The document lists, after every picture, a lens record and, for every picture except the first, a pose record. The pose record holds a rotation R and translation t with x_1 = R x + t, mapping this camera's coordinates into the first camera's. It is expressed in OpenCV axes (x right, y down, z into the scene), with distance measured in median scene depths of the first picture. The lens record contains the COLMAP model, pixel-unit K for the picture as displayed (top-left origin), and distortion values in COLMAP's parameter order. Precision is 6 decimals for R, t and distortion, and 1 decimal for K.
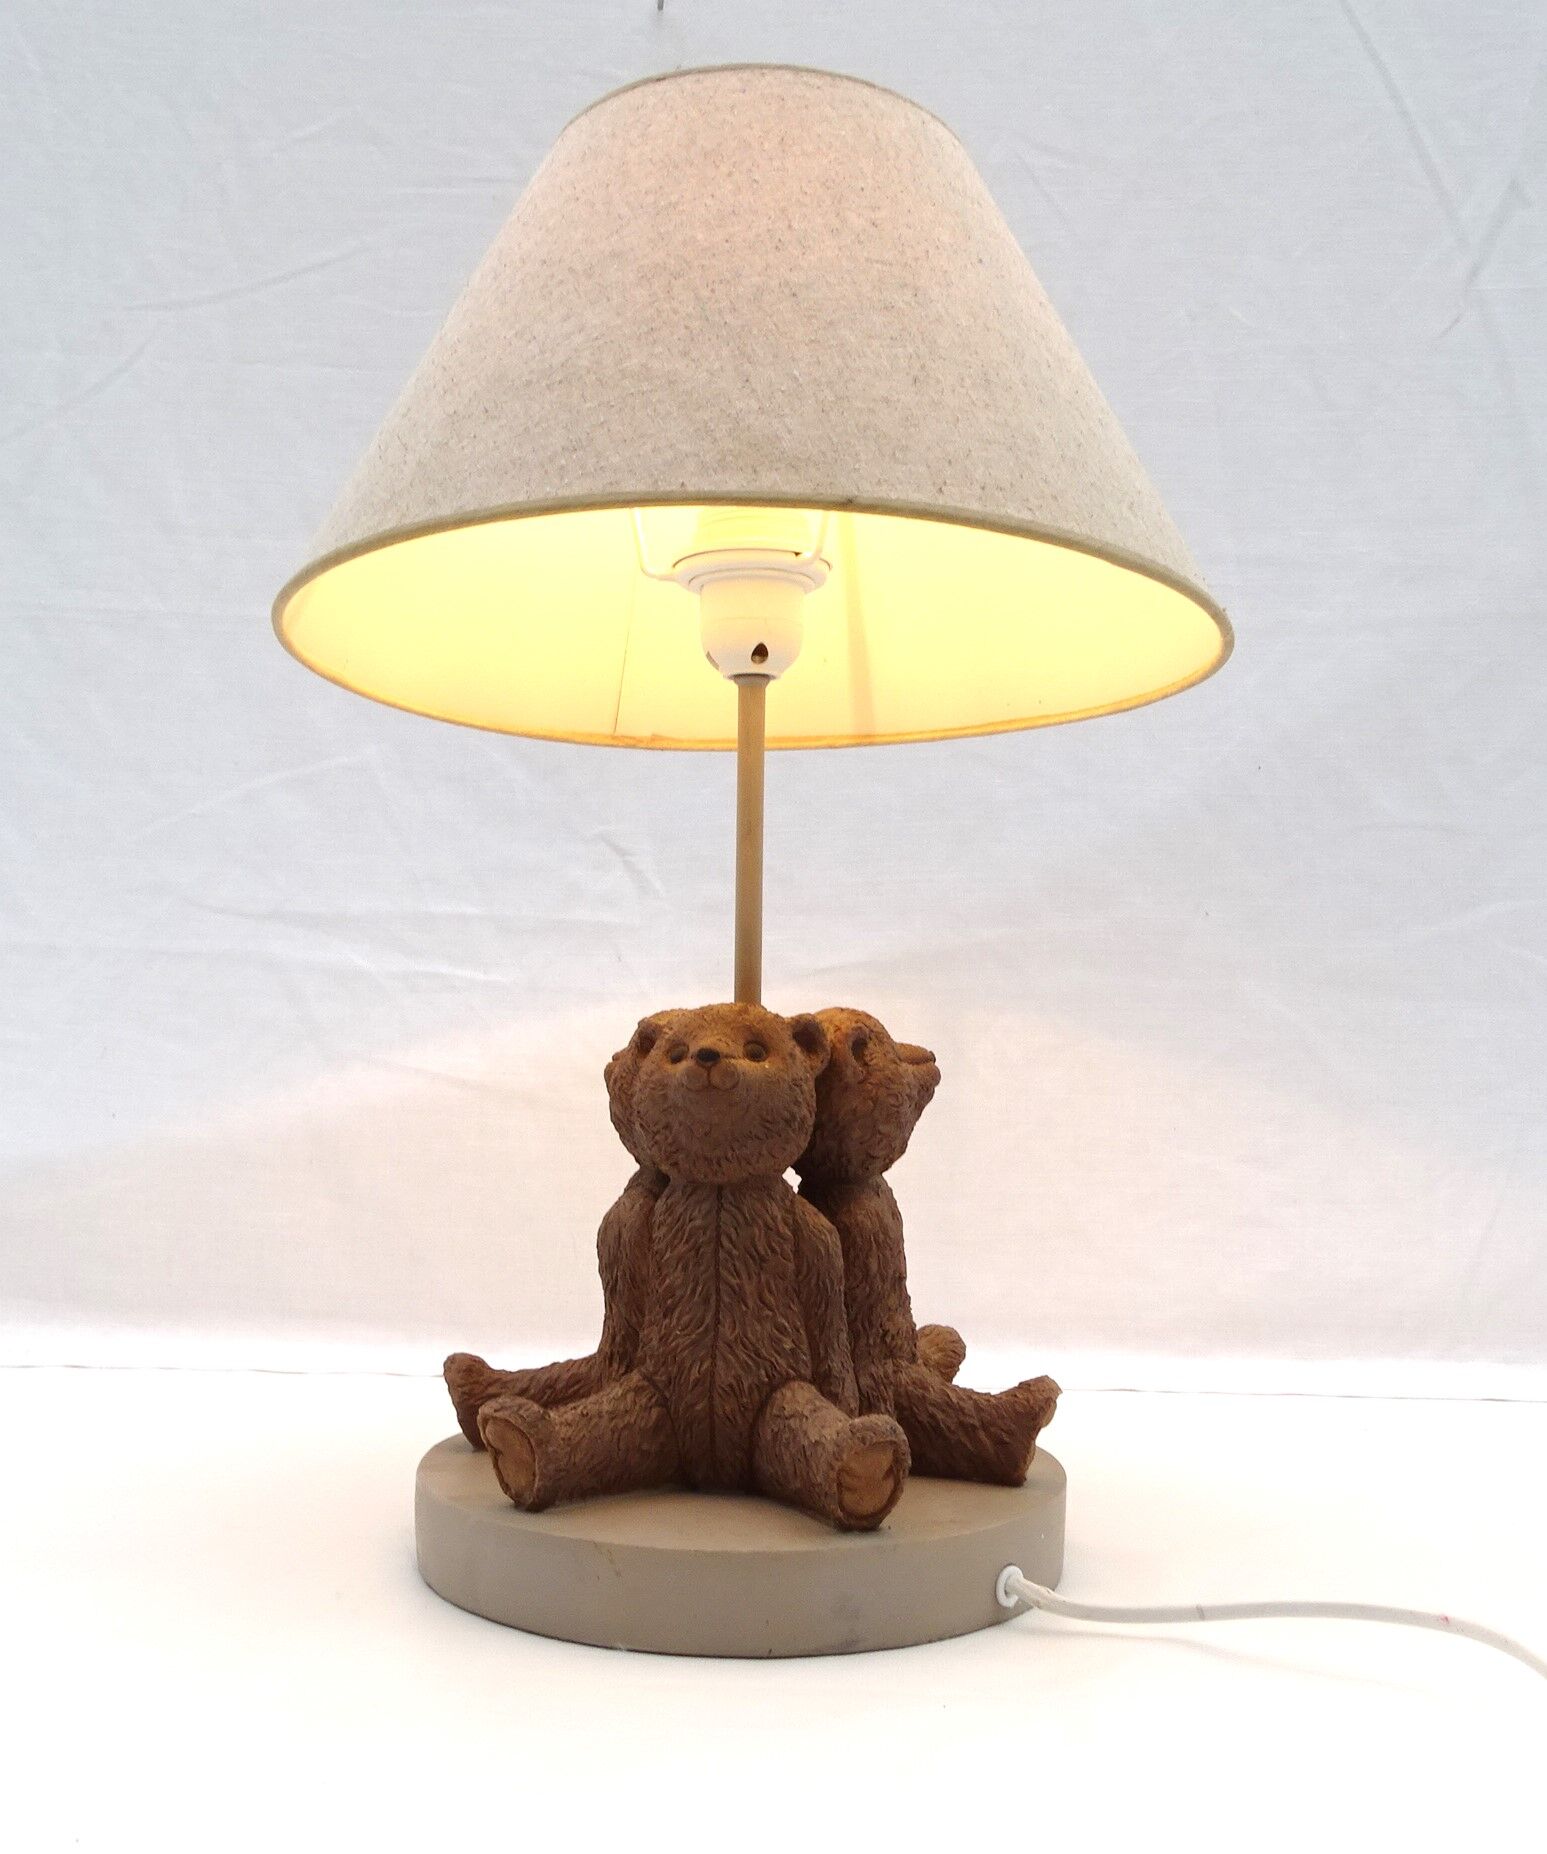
lens RADIAL K [[1838.4, 0, 755.5], [0, 1838.4, 930.9], [0, 0, 1]] dist [0.008769, 0.001014]
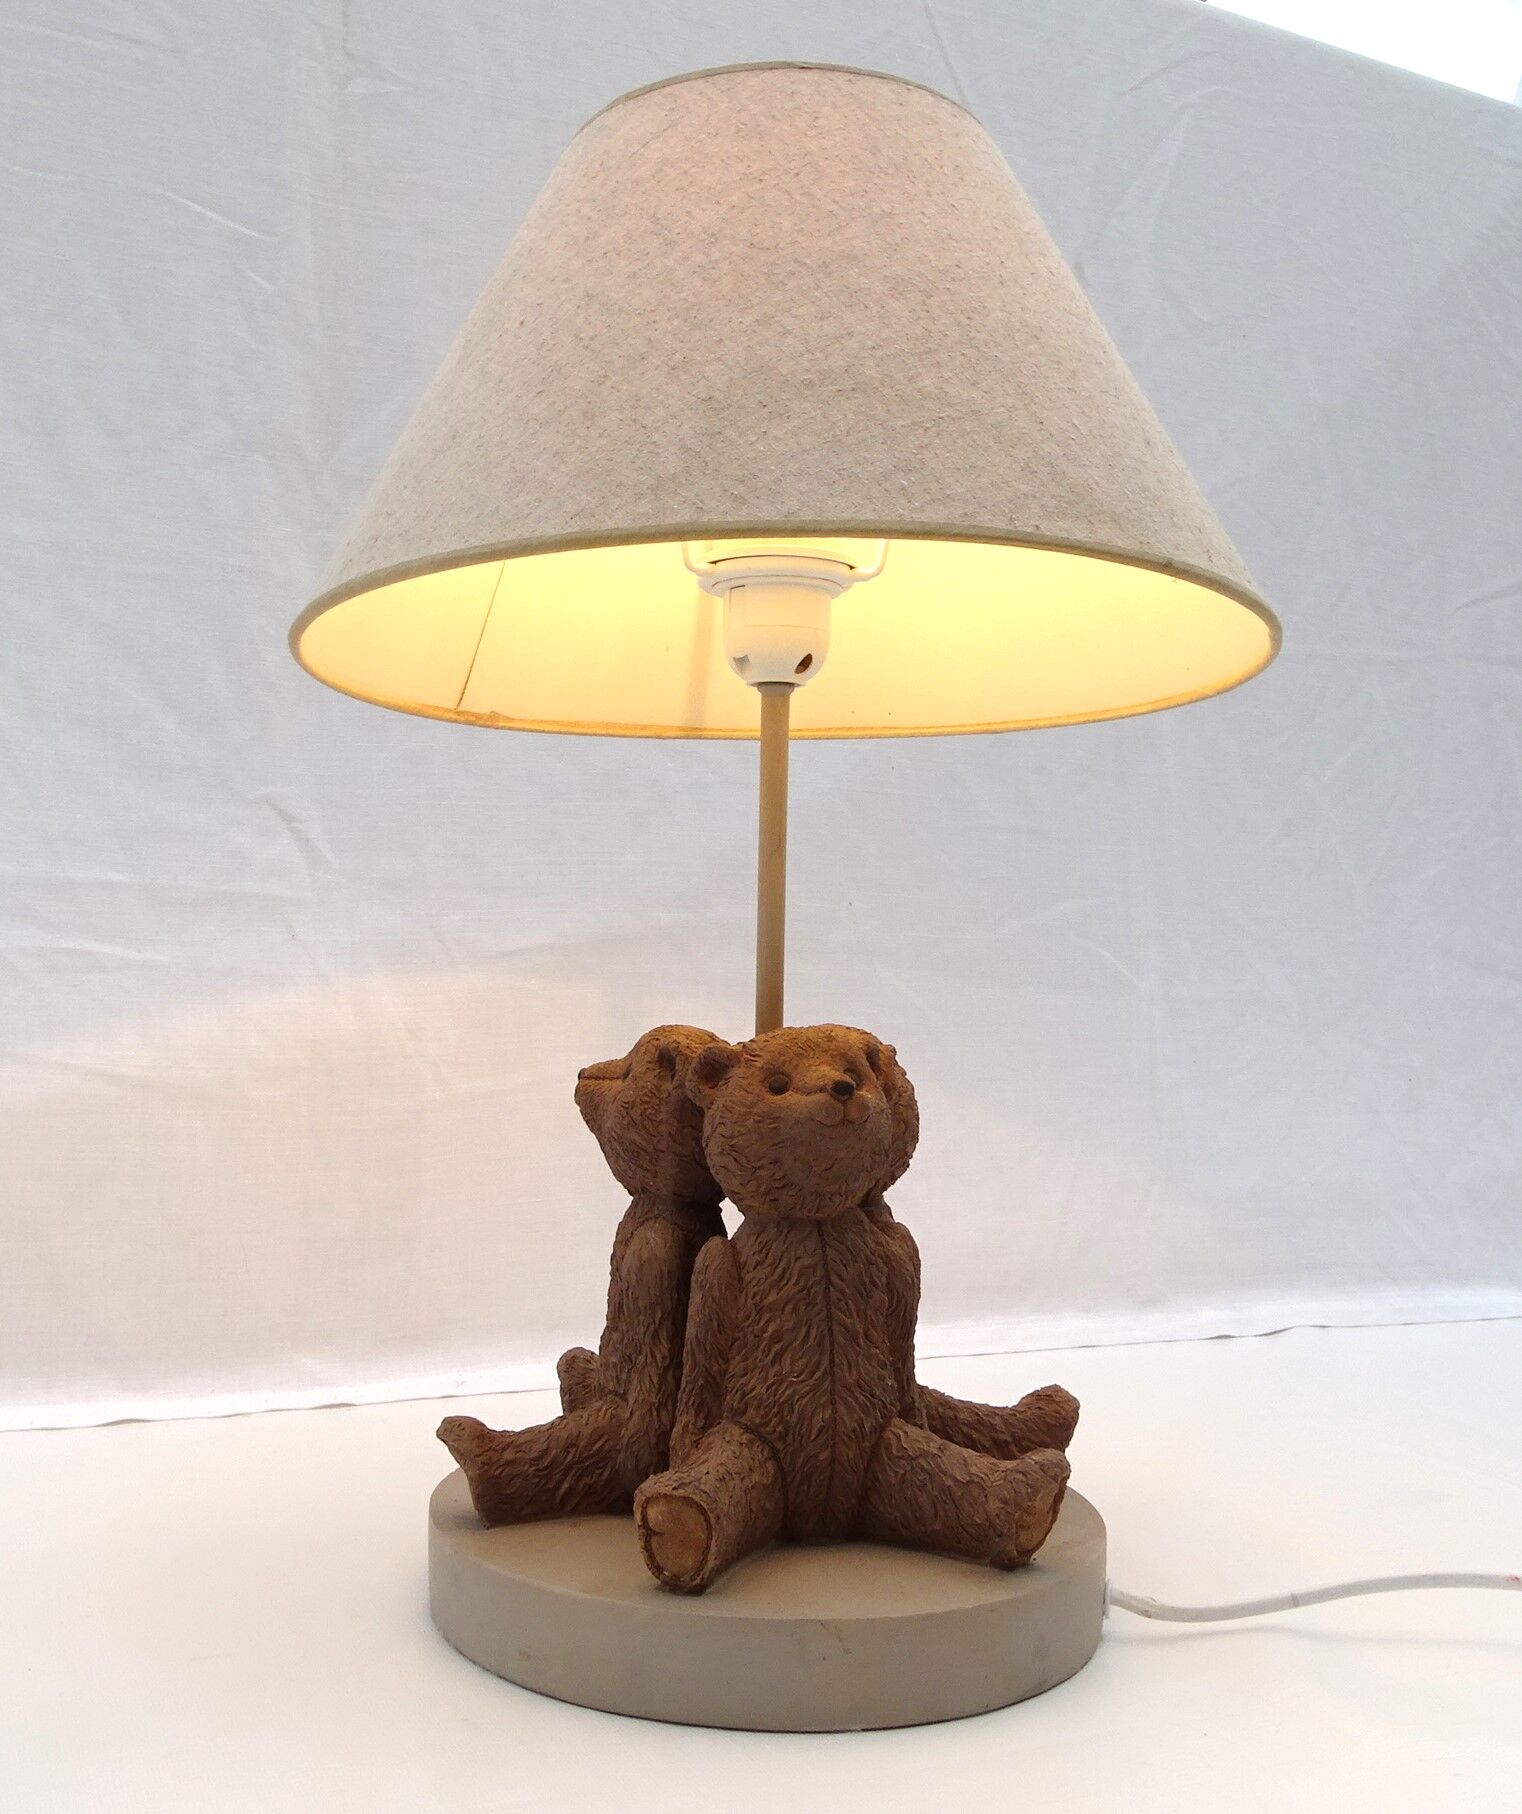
lens RADIAL K [[1851.1, 0, 675.9], [0, 1851.1, 825.8], [0, 0, 1]] dist [0.002084, 0.020484]
pose [[0.885968, 0.043231, 0.461726, -0.544251], [-0.037746, 0.999064, -0.021113, -0.045050], [-0.462207, 0.001277, 0.886771, 0.174625]]
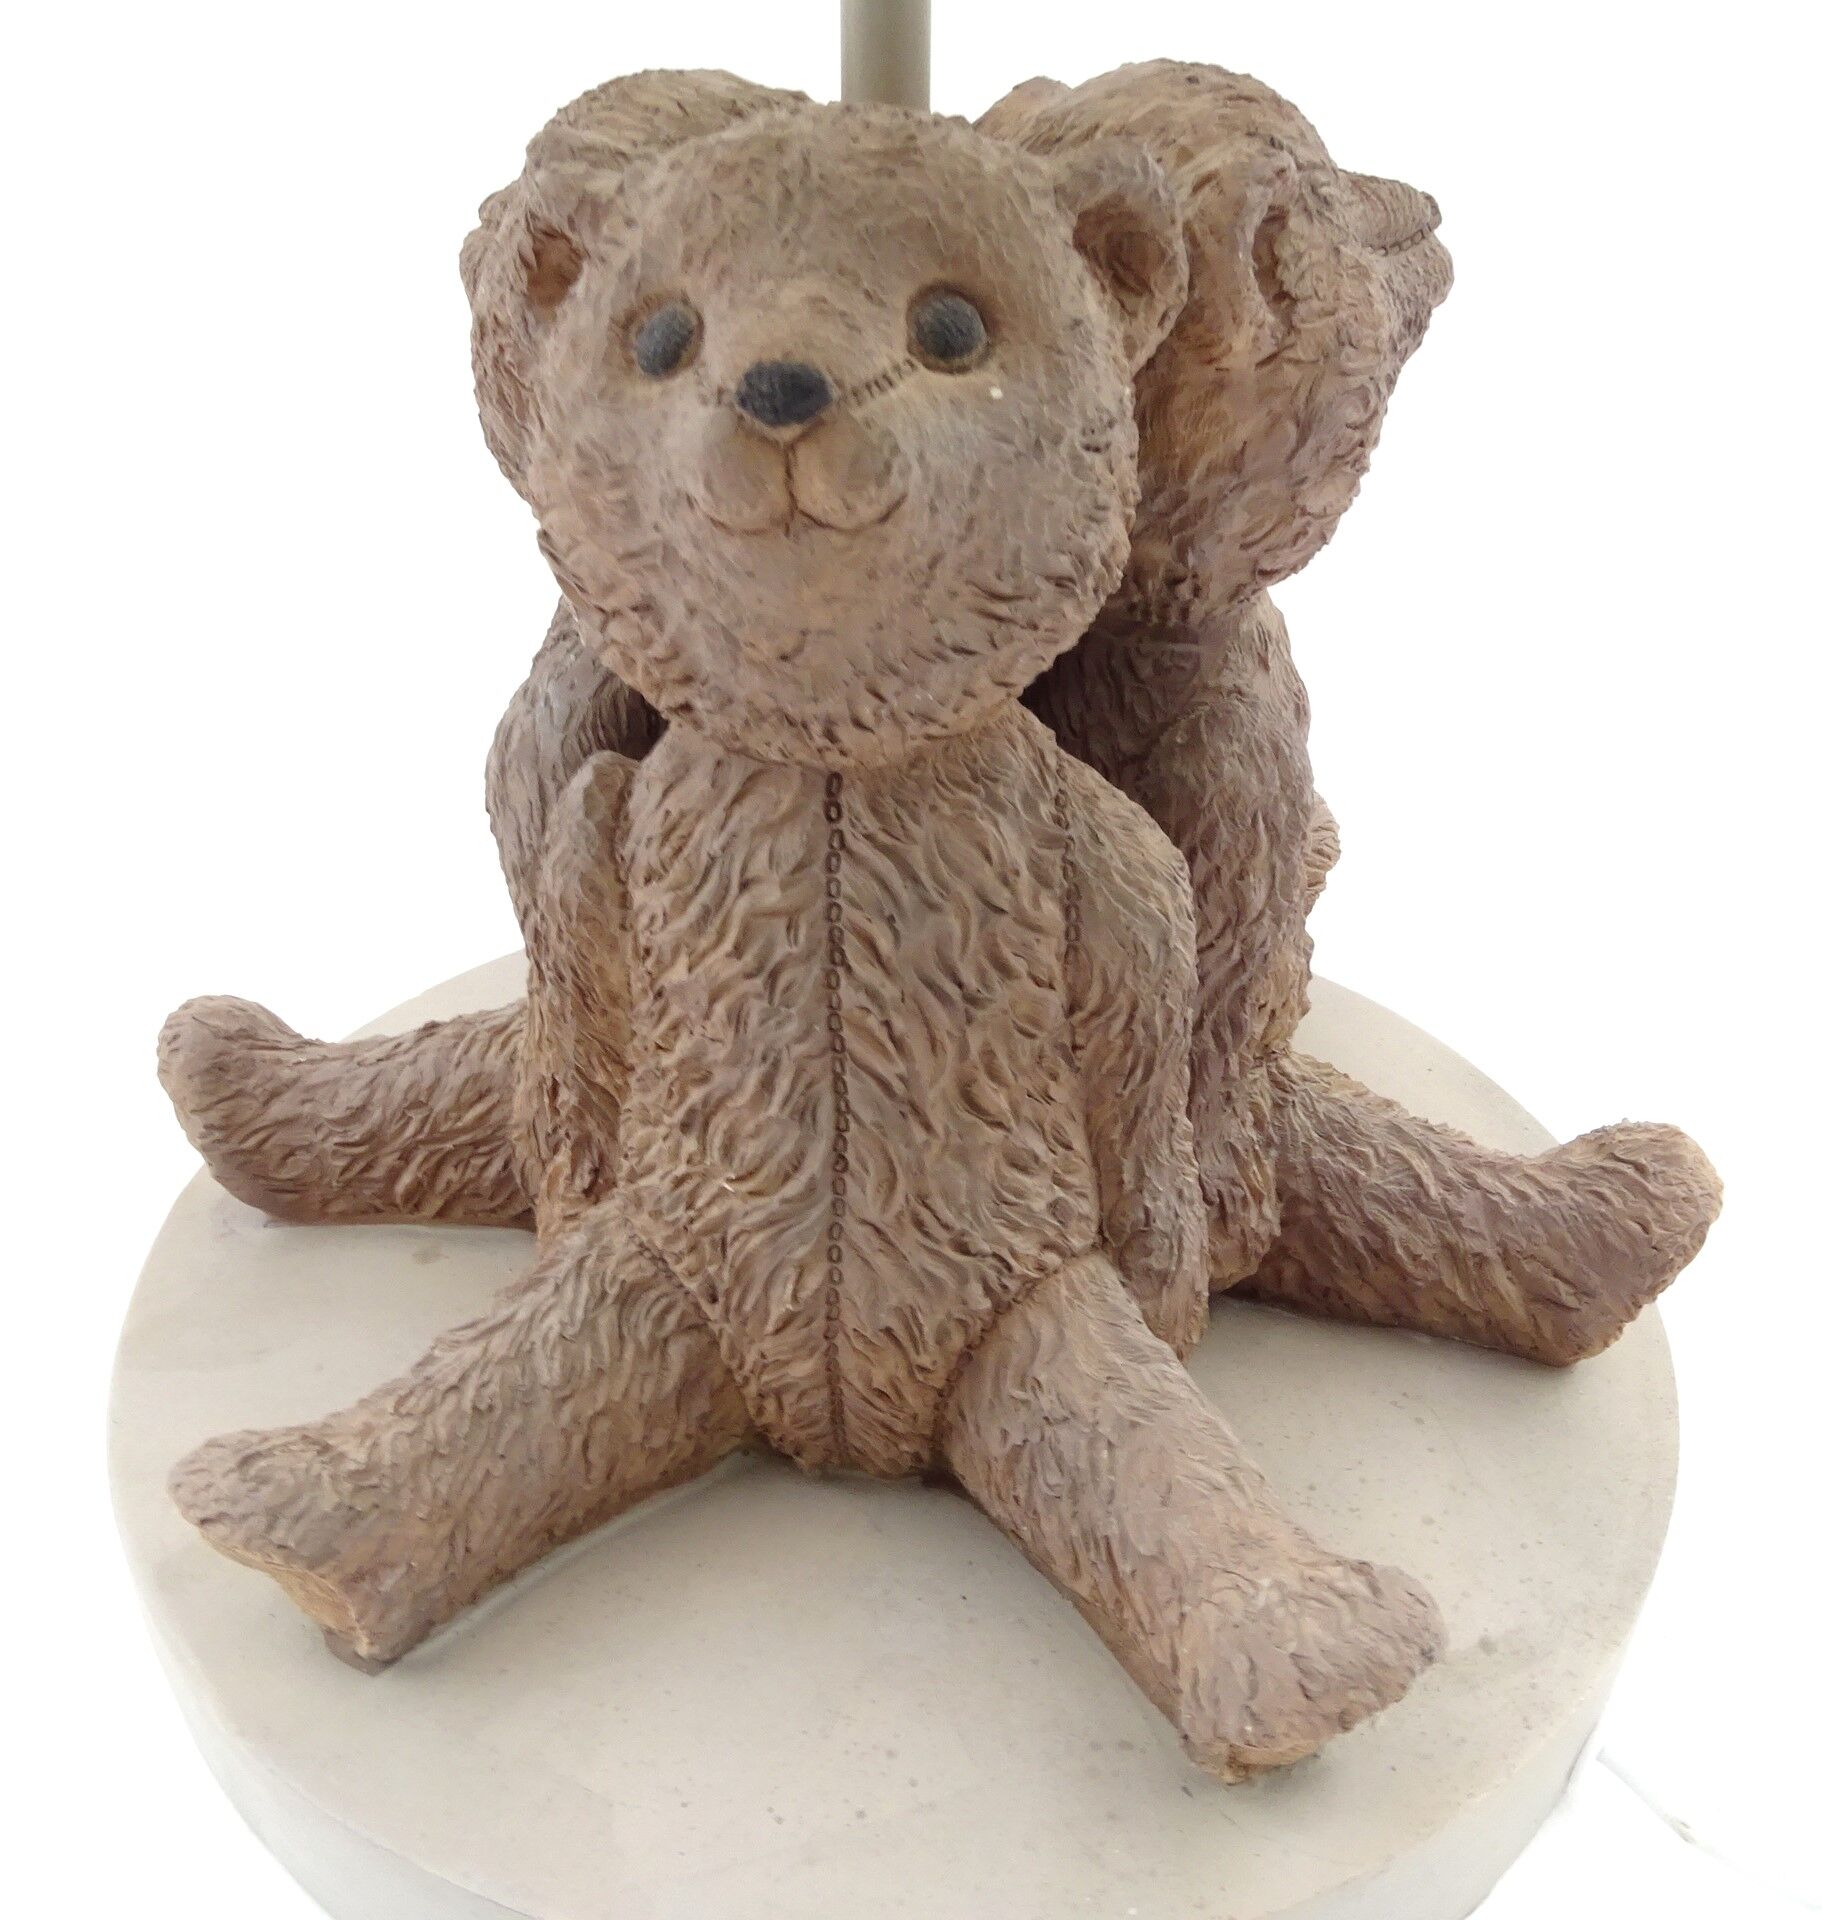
lens RADIAL K [[1819.0, 0, 861.4], [0, 1819.0, 960.2], [0, 0, 1]] dist [0.001608, -0.000670]
pose [[0.998611, -0.042645, 0.030934, -0.025385], [0.017701, 0.824629, 0.565397, -0.009251], [-0.049620, -0.564064, 0.824239, 0.731303]]
